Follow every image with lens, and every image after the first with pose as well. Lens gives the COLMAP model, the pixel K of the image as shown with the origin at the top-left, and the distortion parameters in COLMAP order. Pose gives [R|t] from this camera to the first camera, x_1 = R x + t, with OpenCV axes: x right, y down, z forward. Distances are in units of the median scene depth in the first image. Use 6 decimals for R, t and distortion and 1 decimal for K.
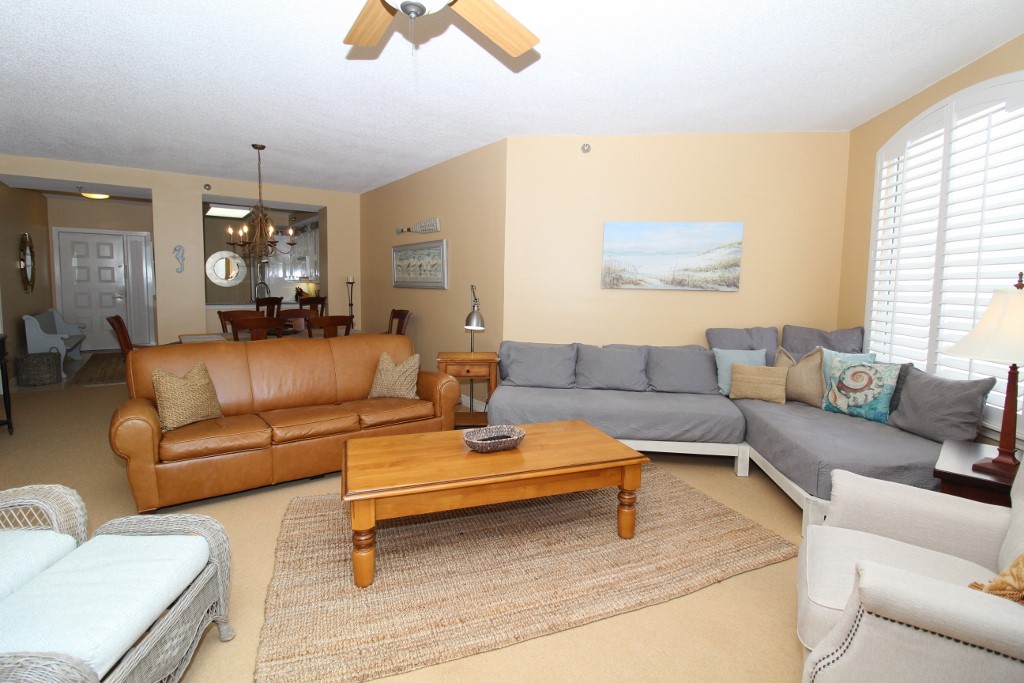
lens RADIAL K [[472.4, 0, 507.9], [0, 472.4, 336.9], [0, 0, 1]] dist [0.003302, -0.000324]
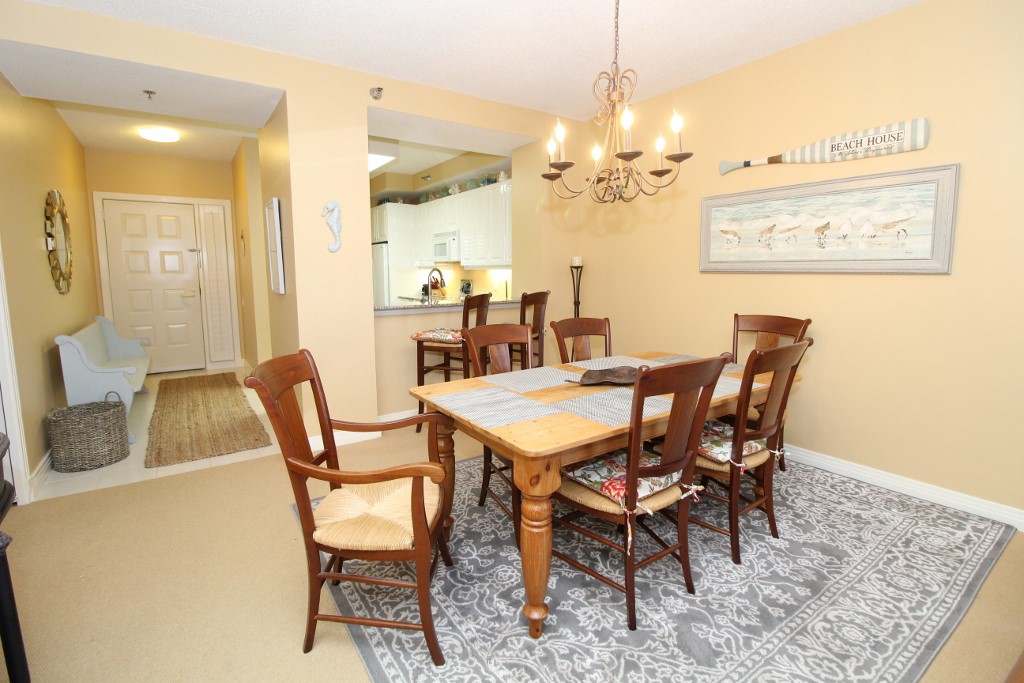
lens RADIAL K [[472.4, 0, 515.8], [0, 472.4, 338.3], [0, 0, 1]] dist [0.003302, -0.000324]
pose [[0.999459, -0.014908, -0.029326, -0.464273], [0.015994, 0.999181, 0.037165, -0.054492], [0.028748, -0.037614, 0.998879, 0.456836]]
